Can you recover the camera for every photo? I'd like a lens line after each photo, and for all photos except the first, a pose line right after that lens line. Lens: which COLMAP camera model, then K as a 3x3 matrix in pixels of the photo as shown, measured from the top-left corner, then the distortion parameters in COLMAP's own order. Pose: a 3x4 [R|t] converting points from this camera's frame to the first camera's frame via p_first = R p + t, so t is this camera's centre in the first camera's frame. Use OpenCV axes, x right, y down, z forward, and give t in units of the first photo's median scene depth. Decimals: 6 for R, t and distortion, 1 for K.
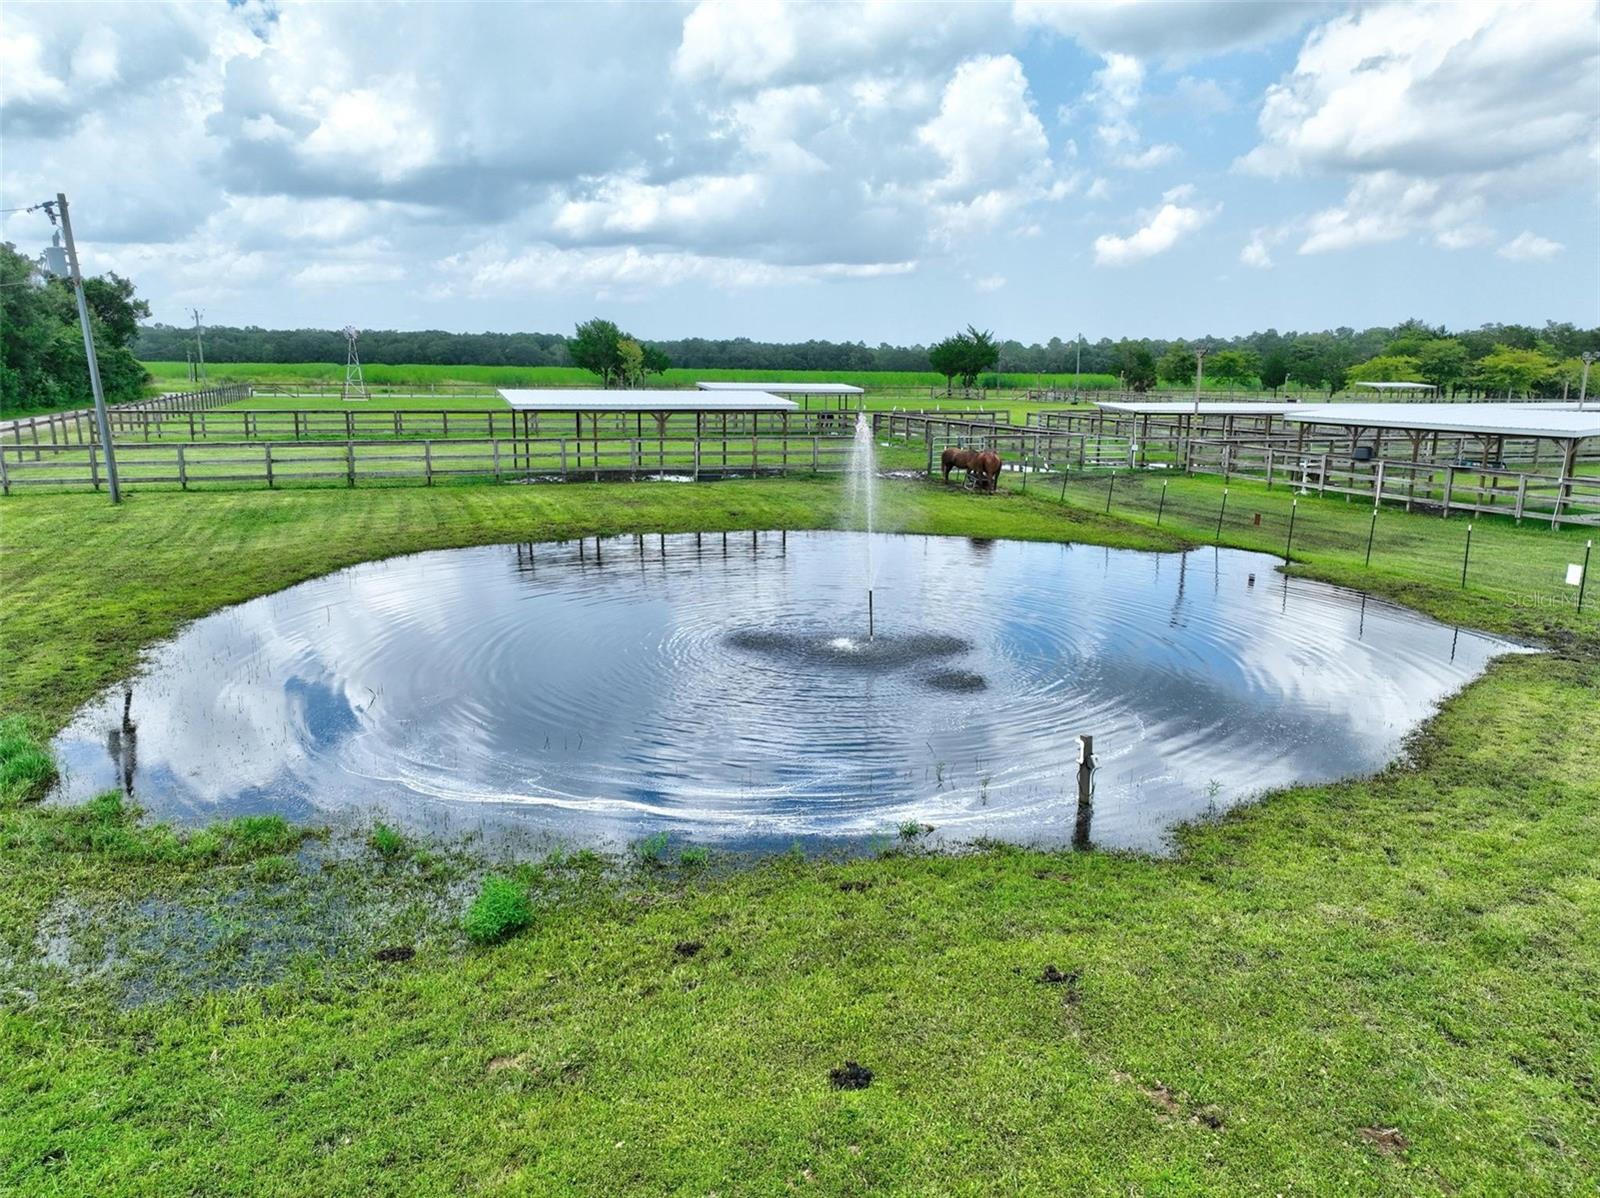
lens RADIAL K [[1127.4, 0, 800.0], [0, 1127.4, 599.0], [0, 0, 1]] dist [-0.000489, 0.015976]
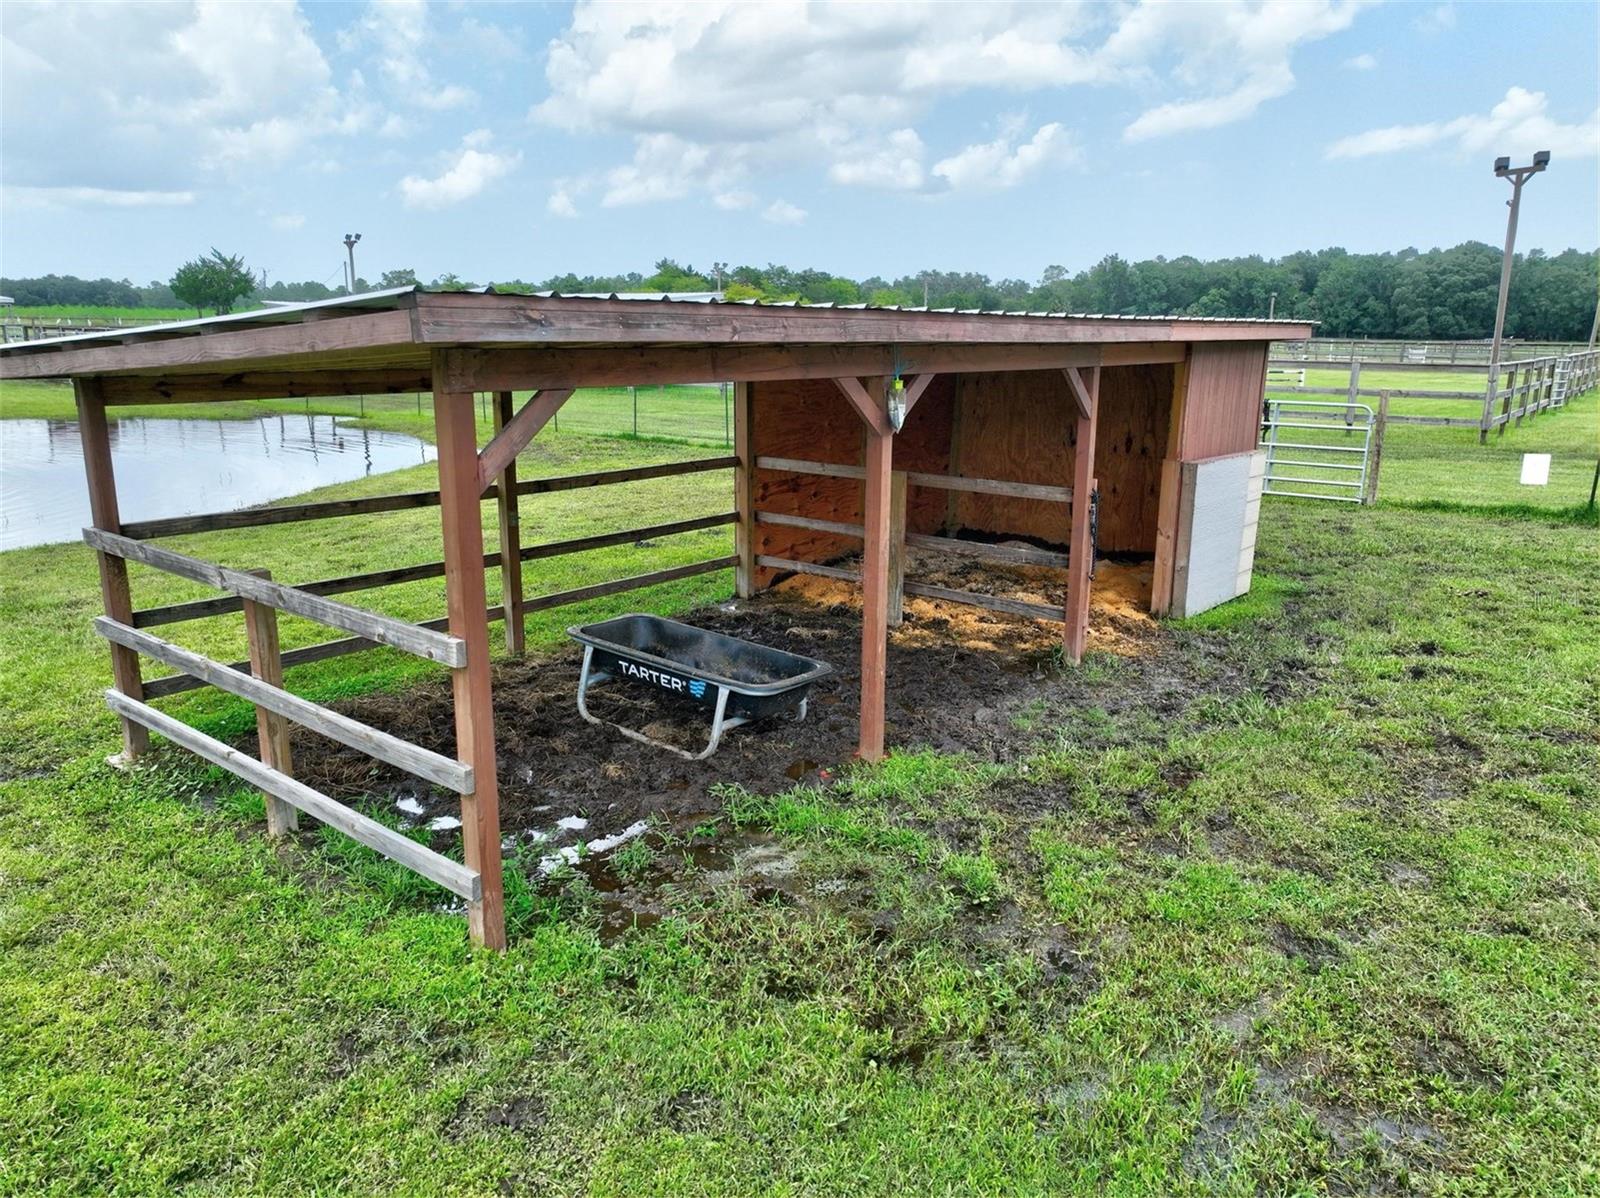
lens RADIAL K [[1128.0, 0, 800.0], [0, 1128.0, 599.0], [0, 0, 1]] dist [-0.003181, 0.004991]
pose [[0.843130, -0.129816, 0.521804, 0.038056], [0.106475, 0.991511, 0.074629, 0.016379], [-0.527063, -0.007363, 0.849795, -0.011758]]
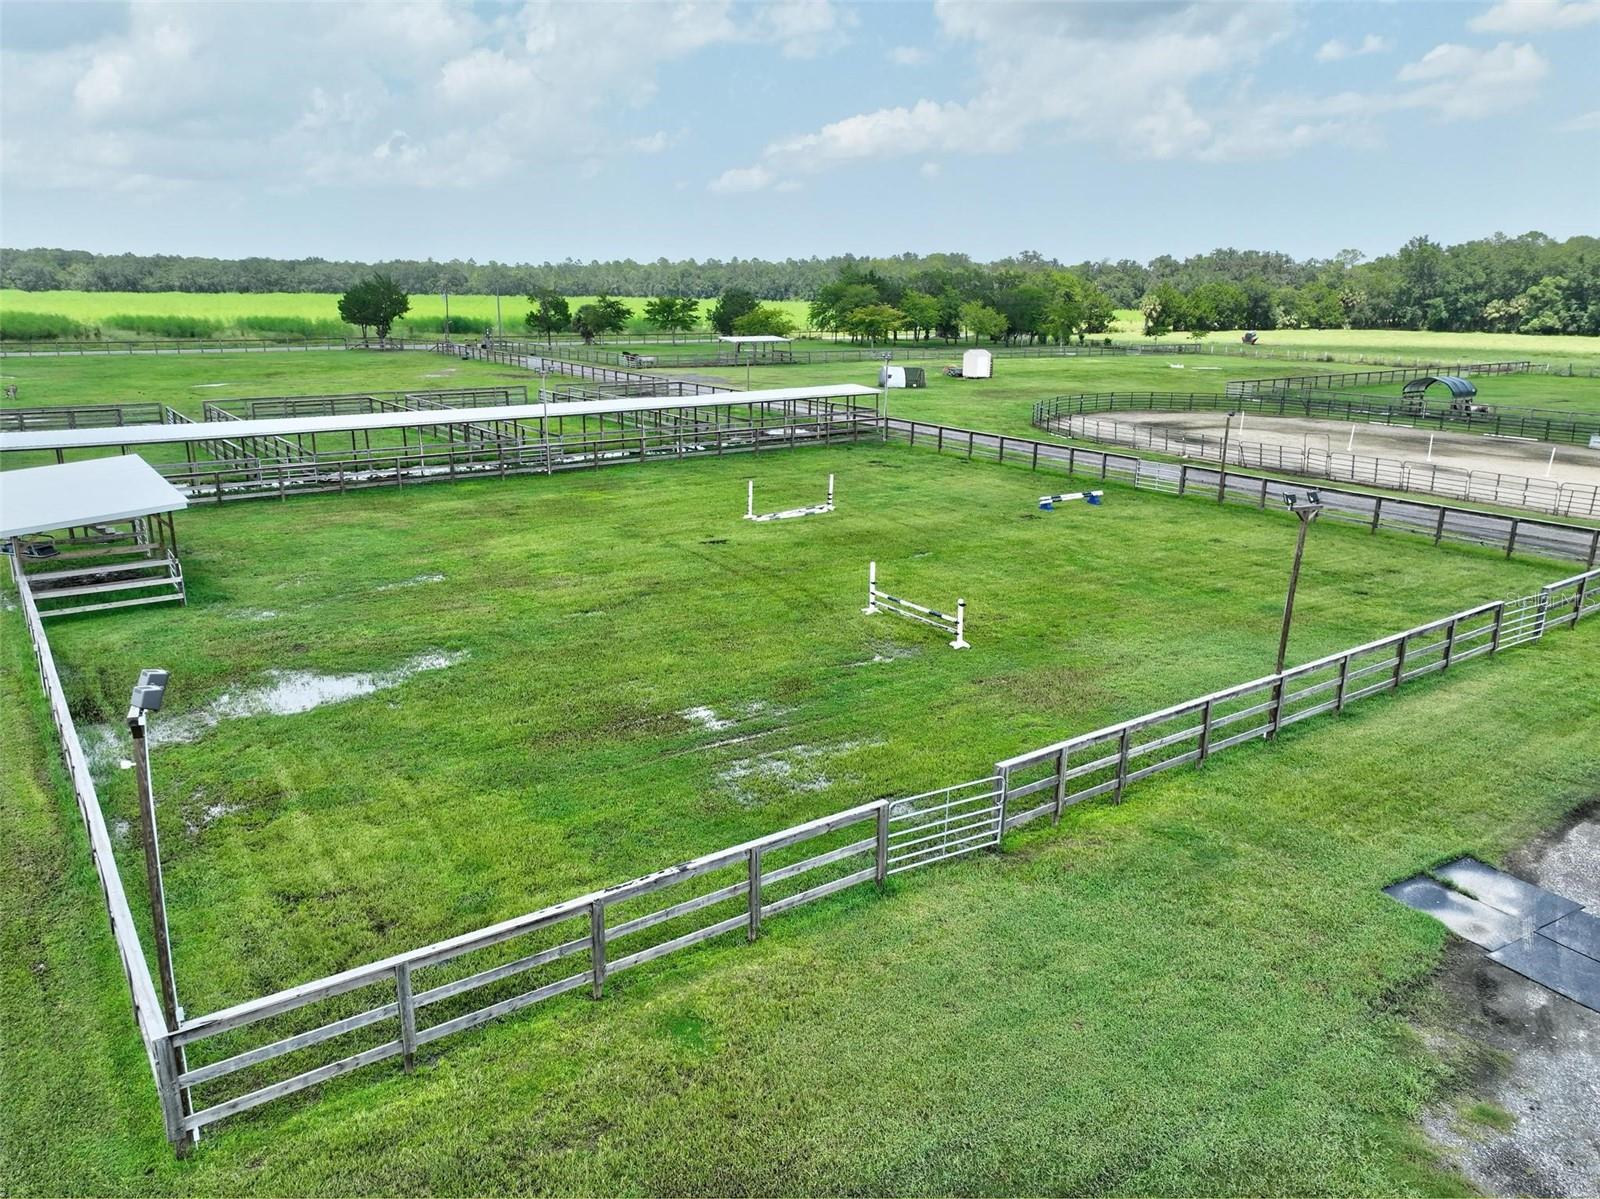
lens RADIAL K [[1127.4, 0, 800.0], [0, 1127.4, 599.5], [0, 0, 1]] dist [-0.000489, 0.015976]
pose [[0.958481, -0.077703, 0.274367, 0.207538], [0.057387, 0.995034, 0.081325, -0.025263], [-0.279323, -0.062203, 0.958180, -0.021995]]
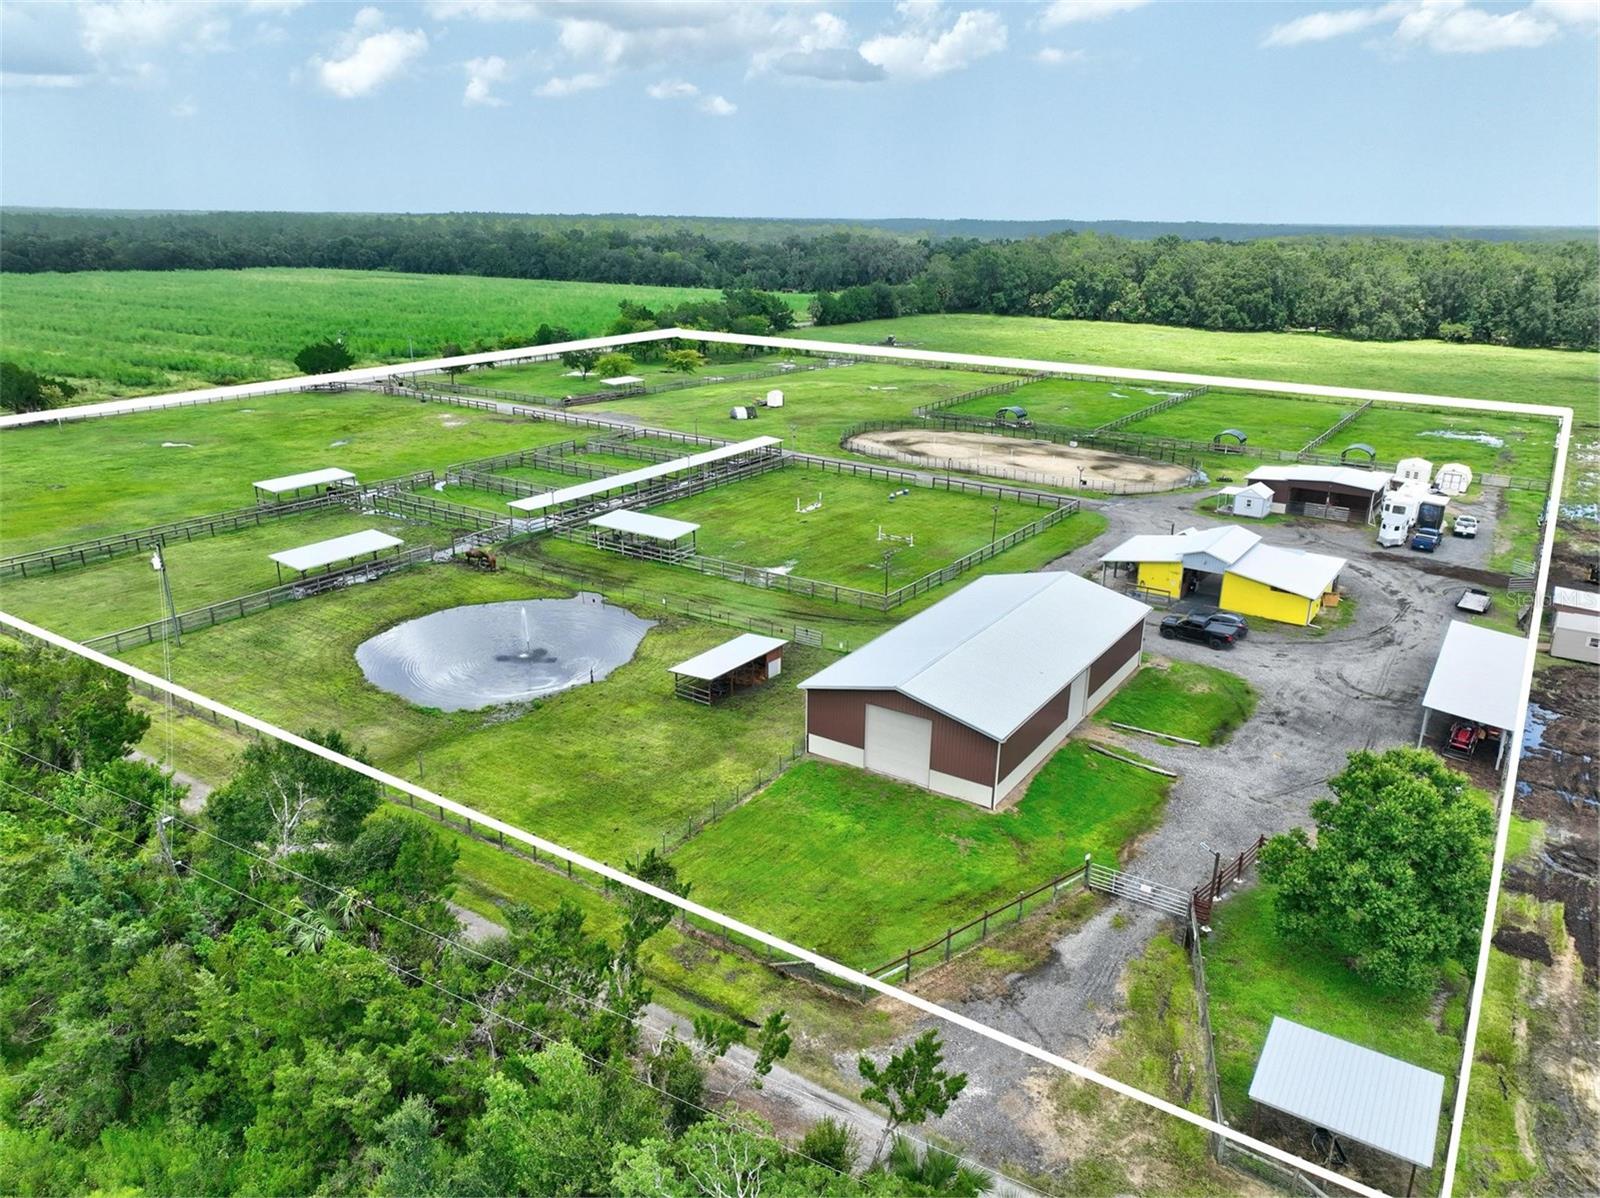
lens RADIAL K [[1127.4, 0, 800.0], [0, 1127.4, 599.0], [0, 0, 1]] dist [-0.000489, 0.015976]
pose [[0.809335, -0.191486, 0.555256, -0.186121], [0.116053, 0.978861, 0.168413, -0.098099], [-0.575768, -0.071863, 0.814449, -0.403283]]
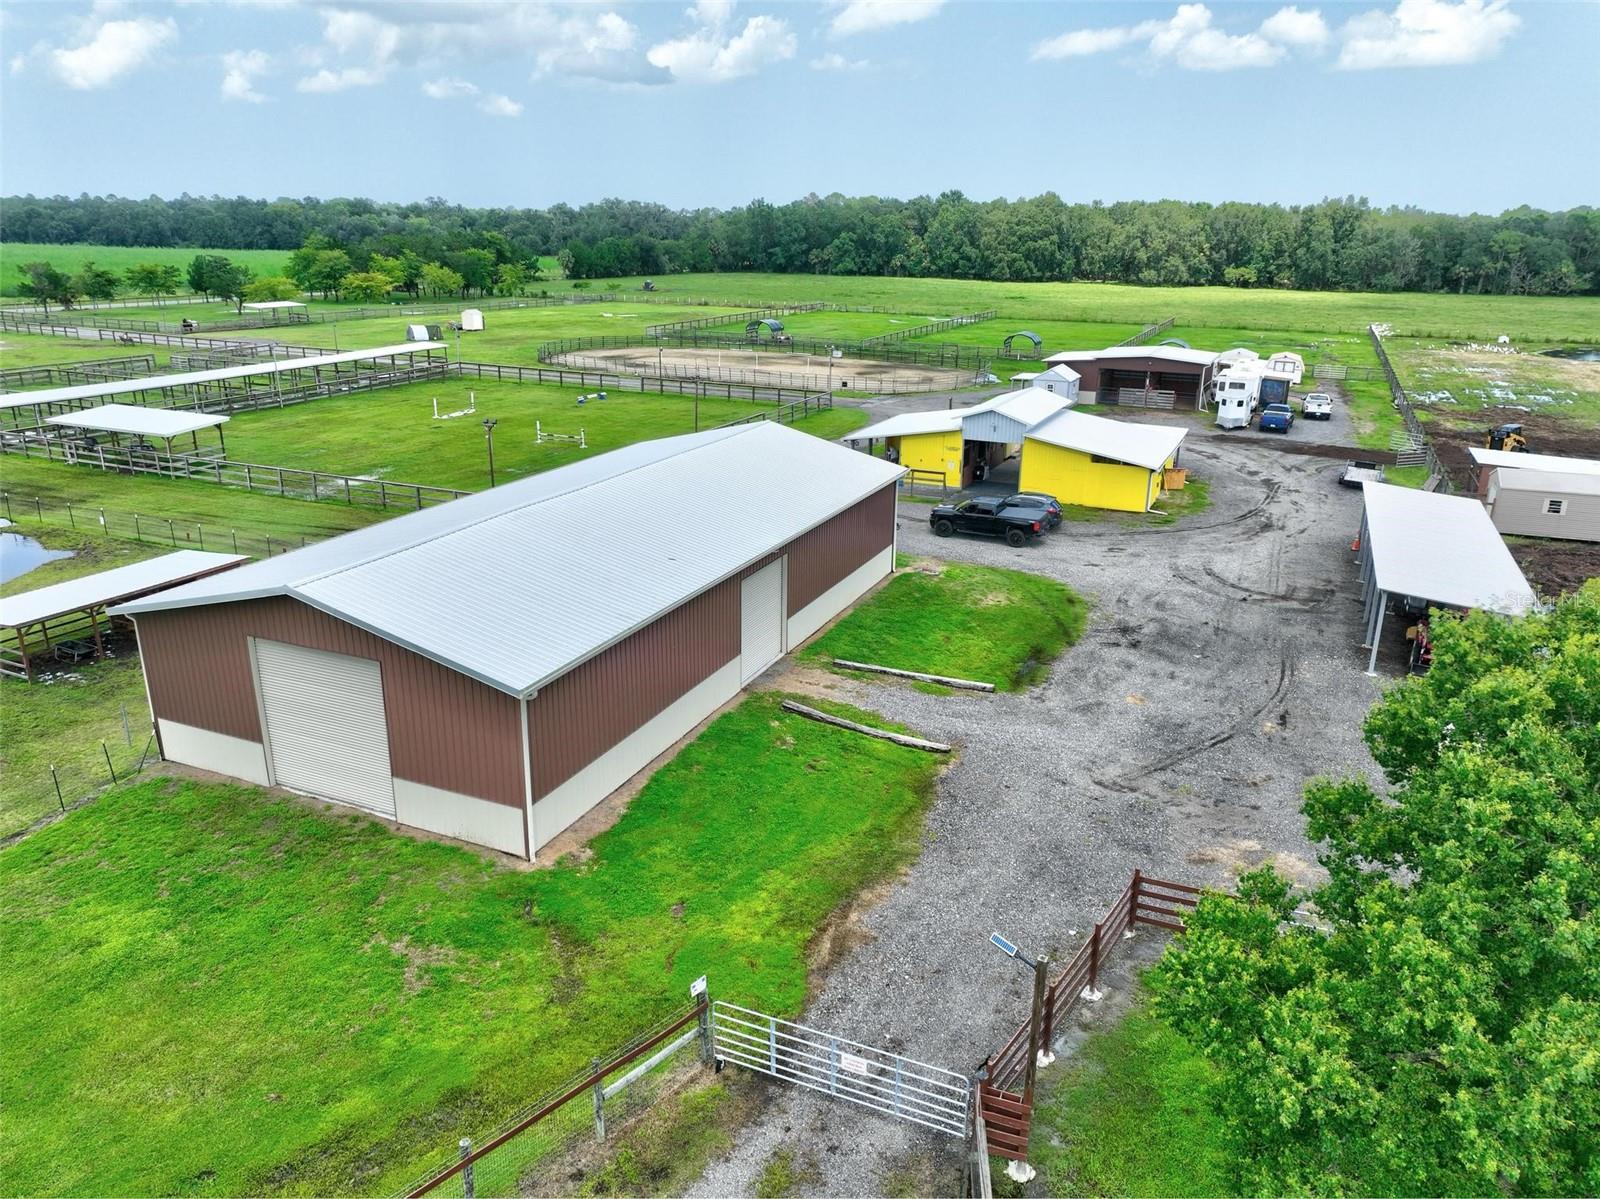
lens RADIAL K [[1127.4, 0, 800.0], [0, 1127.4, 599.5], [0, 0, 1]] dist [-0.000489, 0.015976]
pose [[0.699072, -0.229693, 0.677155, -0.000294], [0.140672, 0.972674, 0.184708, -0.013435], [-0.701077, -0.033867, 0.712281, -0.270467]]
